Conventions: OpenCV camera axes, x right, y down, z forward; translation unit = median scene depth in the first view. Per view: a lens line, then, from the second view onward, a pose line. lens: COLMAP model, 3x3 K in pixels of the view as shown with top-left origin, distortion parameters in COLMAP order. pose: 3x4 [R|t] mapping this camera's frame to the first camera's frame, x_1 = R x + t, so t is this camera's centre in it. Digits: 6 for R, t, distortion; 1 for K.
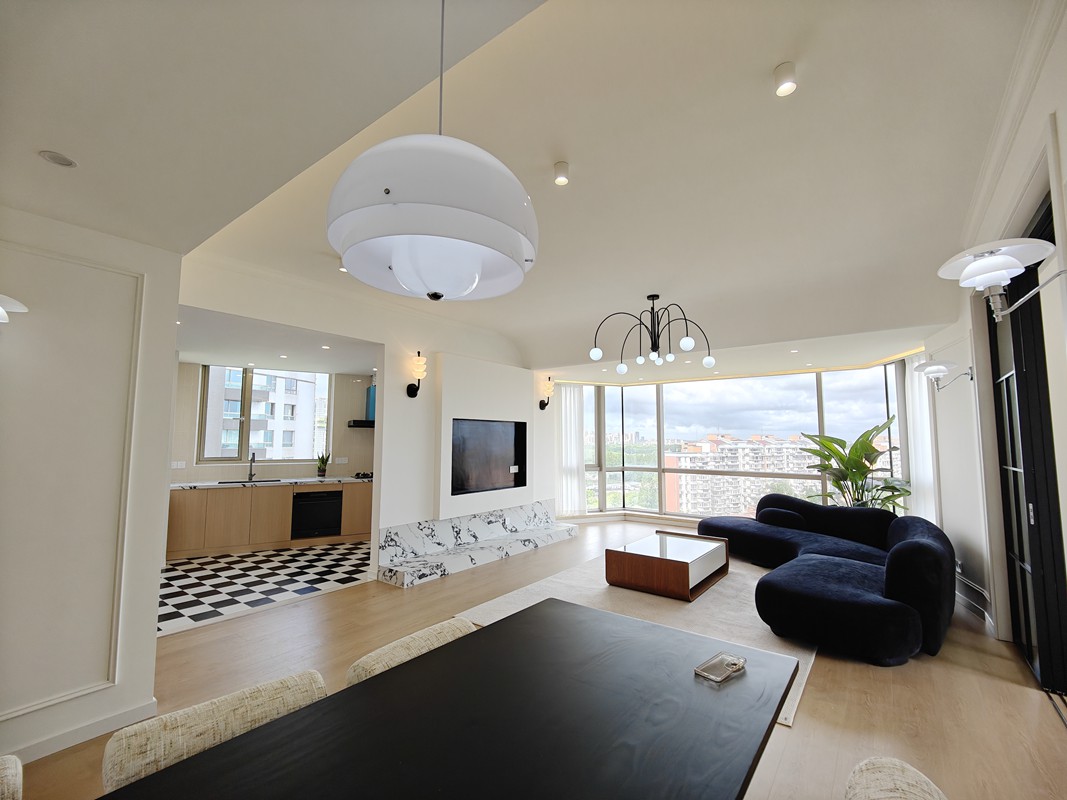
lens RADIAL K [[468.8, 0, 533.5], [0, 468.8, 400.0], [0, 0, 1]] dist [-0.000128, -0.000225]
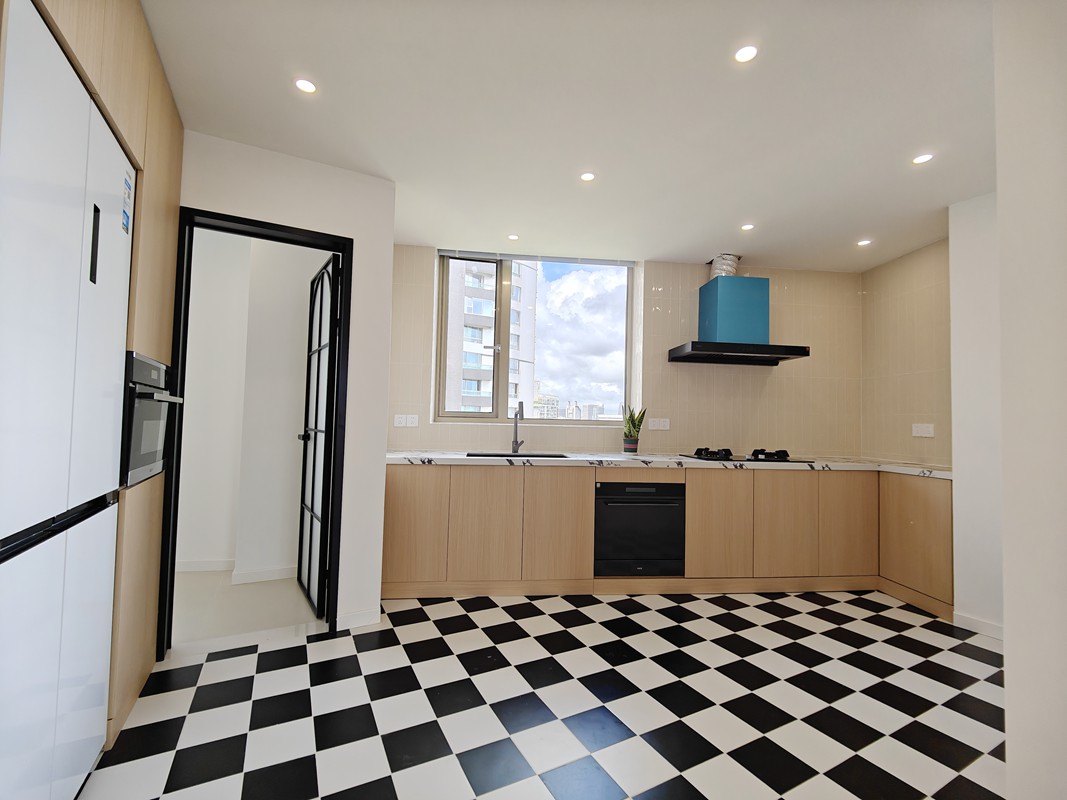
lens RADIAL K [[468.8, 0, 533.5], [0, 468.8, 400.0], [0, 0, 1]] dist [-0.000128, -0.000225]
pose [[0.908075, 0.002870, -0.418797, -0.369614], [0.015050, 0.999107, 0.039481, 0.091880], [0.418536, -0.042154, 0.907221, 0.534379]]
